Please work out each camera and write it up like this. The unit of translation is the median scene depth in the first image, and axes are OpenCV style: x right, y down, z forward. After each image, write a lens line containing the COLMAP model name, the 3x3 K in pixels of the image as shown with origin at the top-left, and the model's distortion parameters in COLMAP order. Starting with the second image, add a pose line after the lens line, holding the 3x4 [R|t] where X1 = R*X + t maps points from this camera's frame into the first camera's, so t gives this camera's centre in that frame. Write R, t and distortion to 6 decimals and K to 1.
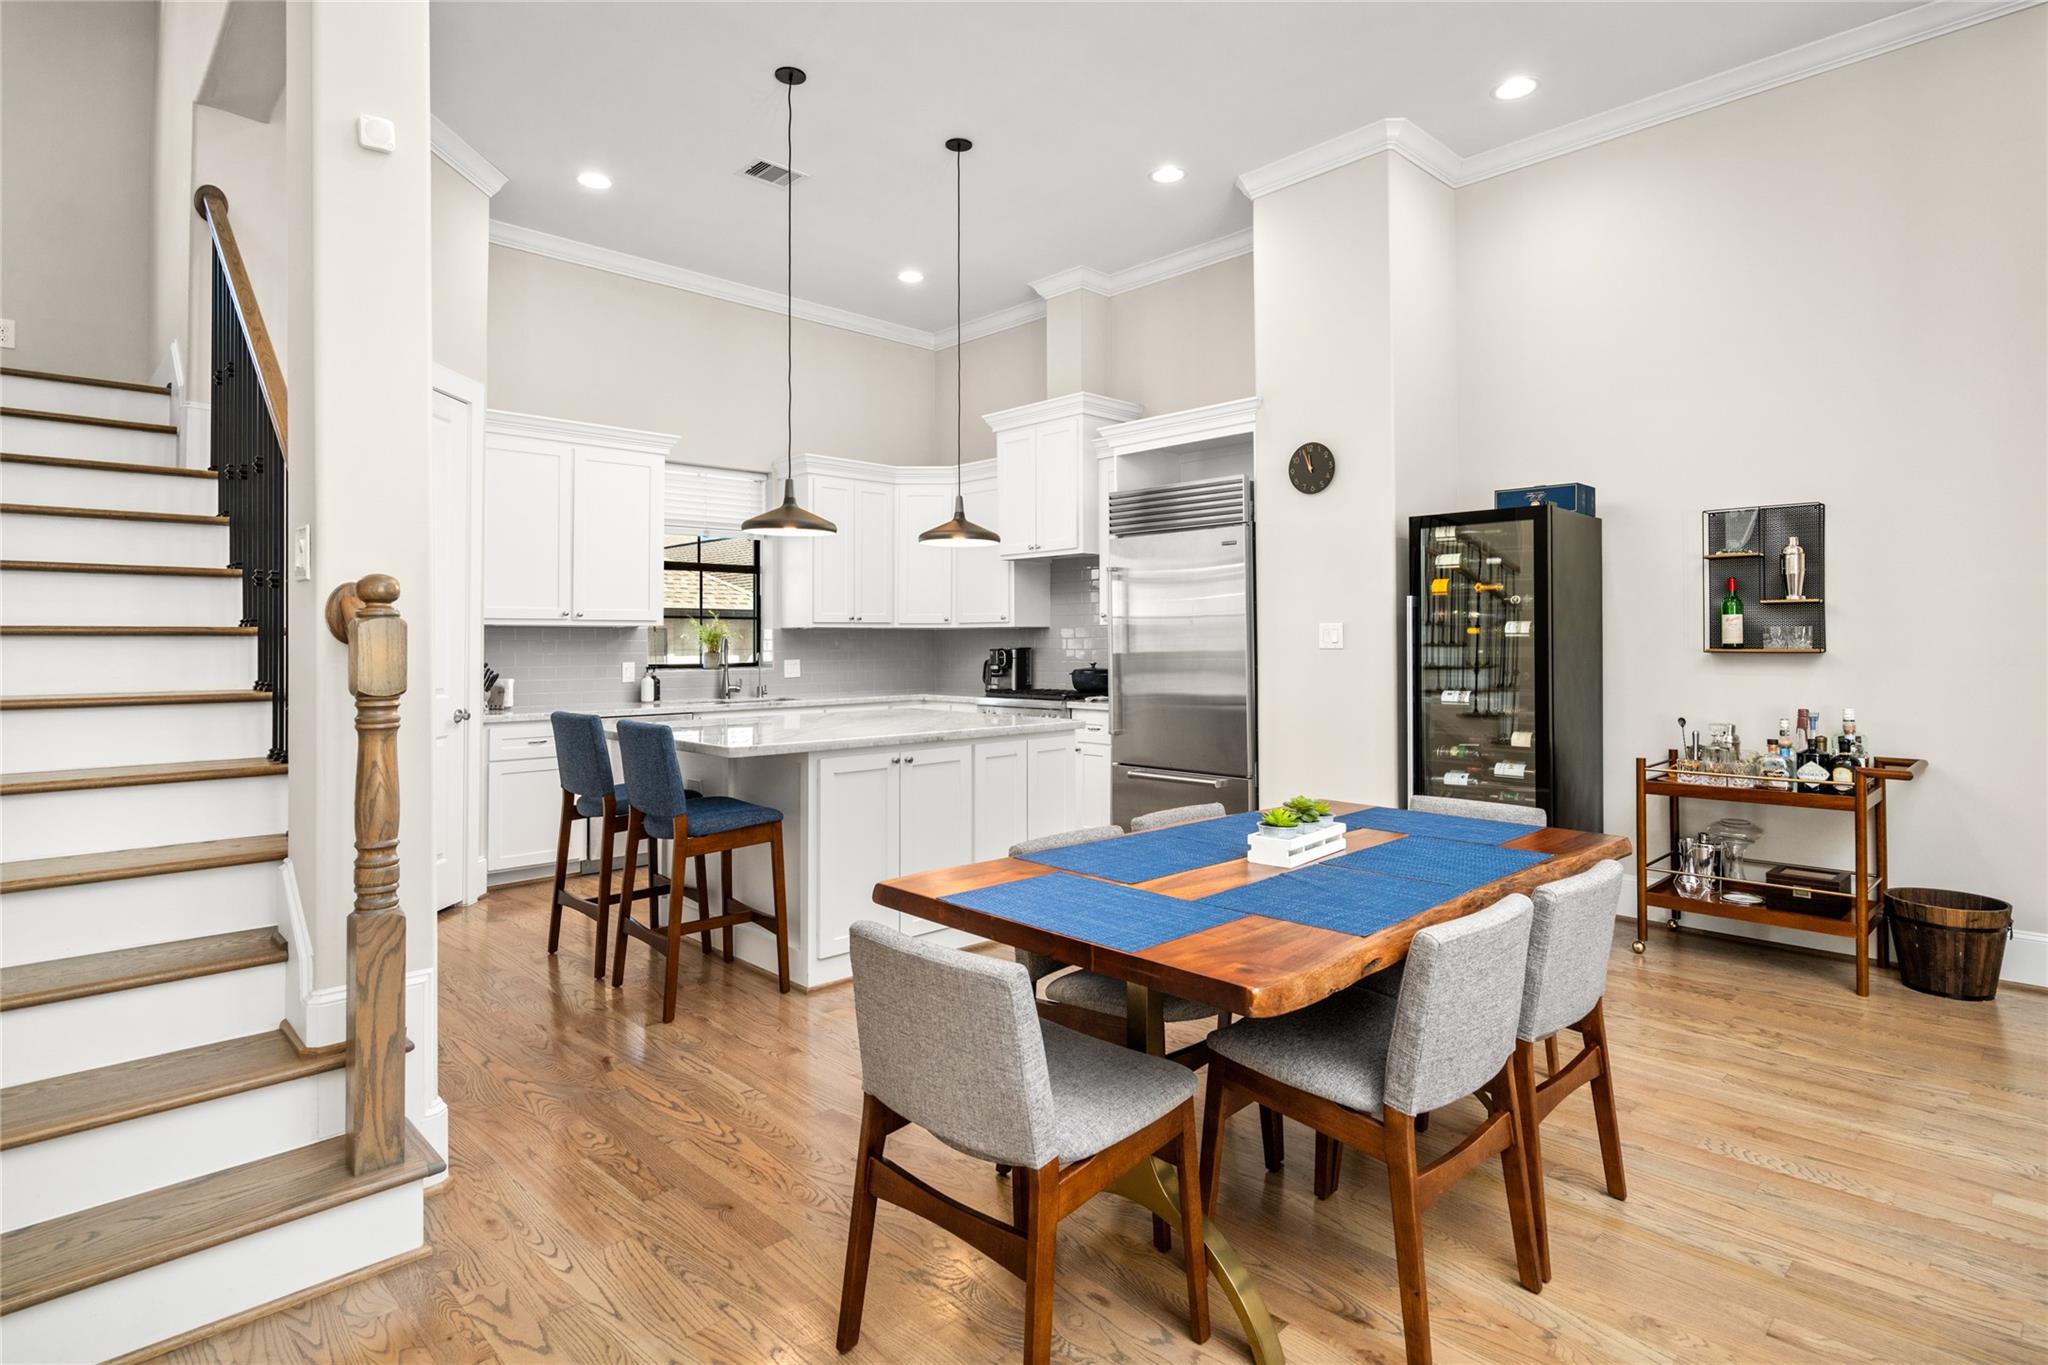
lens RADIAL K [[1055.7, 0, 1025.9], [0, 1055.7, 638.8], [0, 0, 1]] dist [-0.001510, -0.000502]
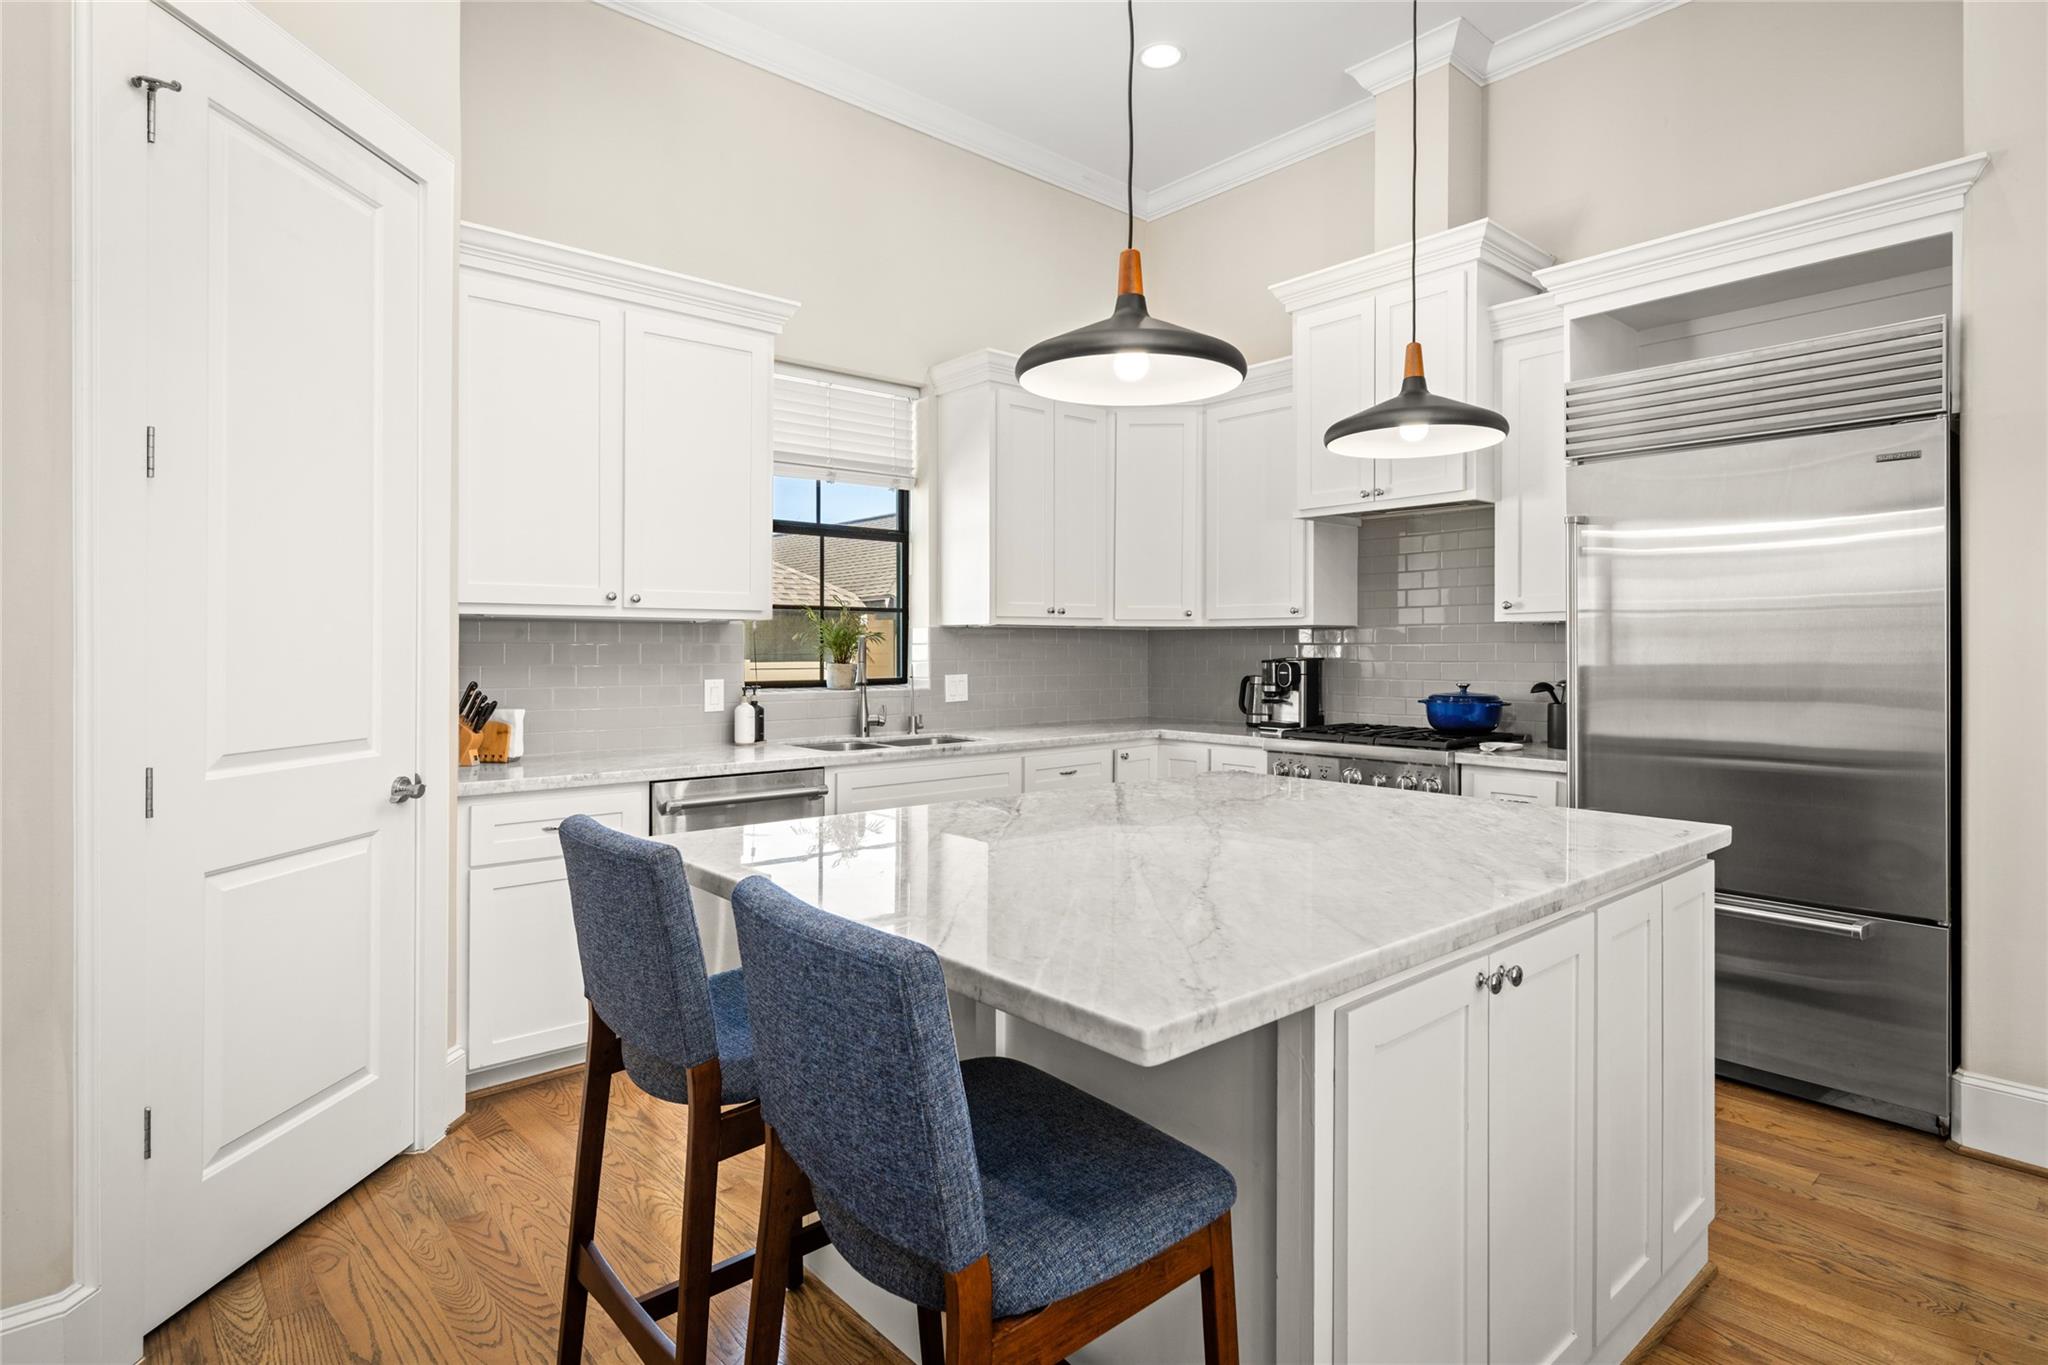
lens RADIAL K [[1055.7, 0, 1018.9], [0, 1055.7, 662.2], [0, 0, 1]] dist [-0.001510, -0.000502]
pose [[0.998267, 0.006332, -0.058503, -0.163110], [-0.005244, 0.999811, 0.018729, 0.000031], [0.058610, -0.018390, 0.998112, 0.395612]]
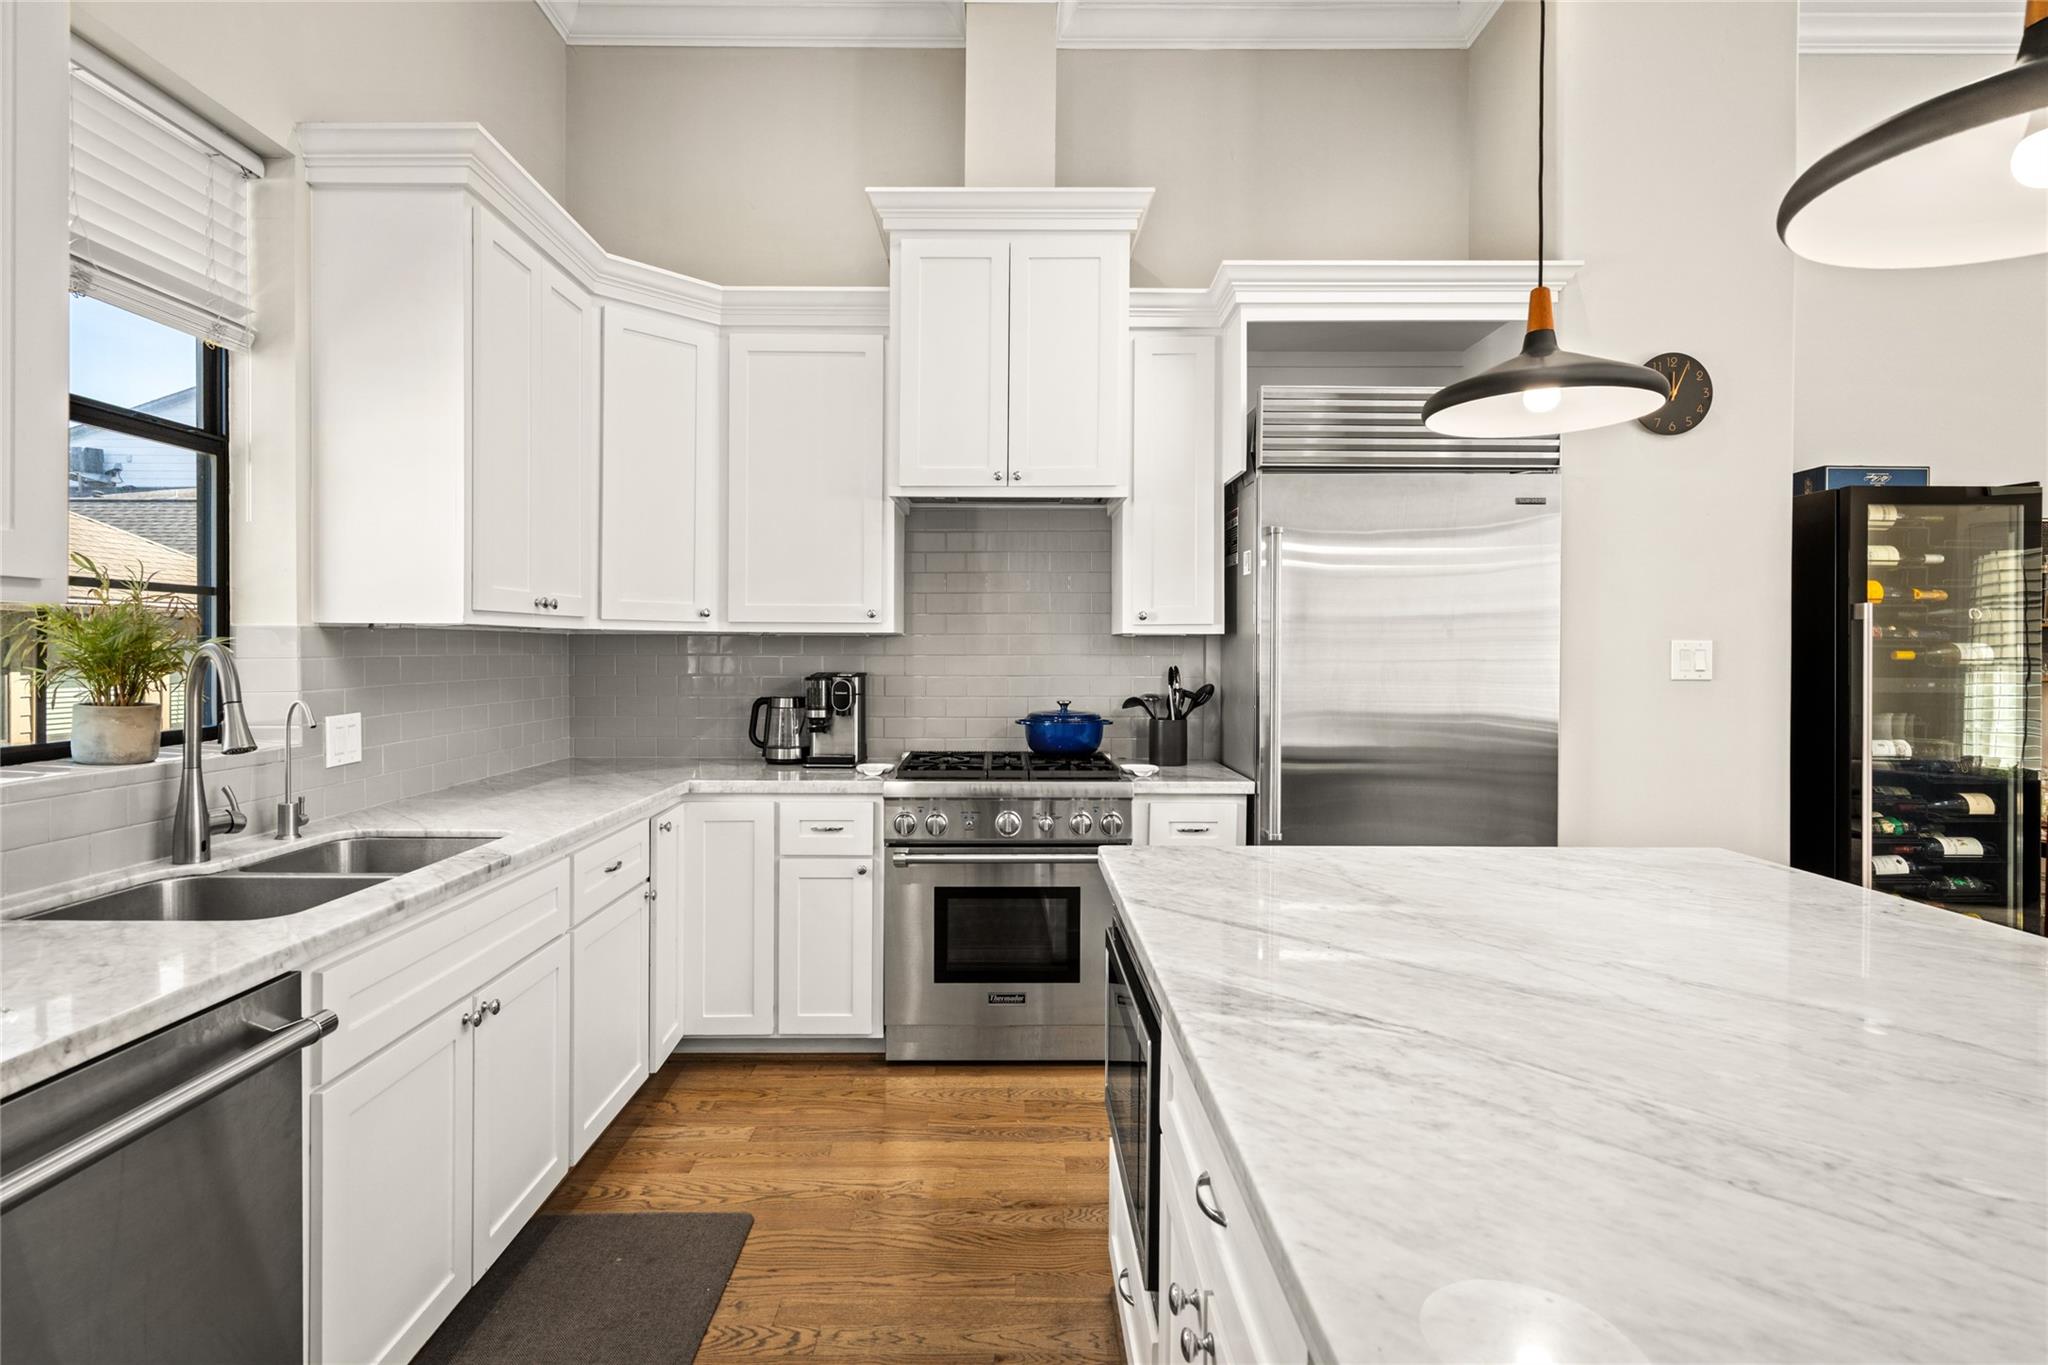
lens RADIAL K [[1016.5, 0, 1007.2], [0, 1016.5, 664.7], [0, 0, 1]] dist [0.000788, 0.000368]
pose [[0.694840, -0.003108, 0.719158, -0.349948], [-0.009251, 0.999869, 0.013259, -0.003290], [-0.719105, -0.015865, 0.694721, 0.680189]]
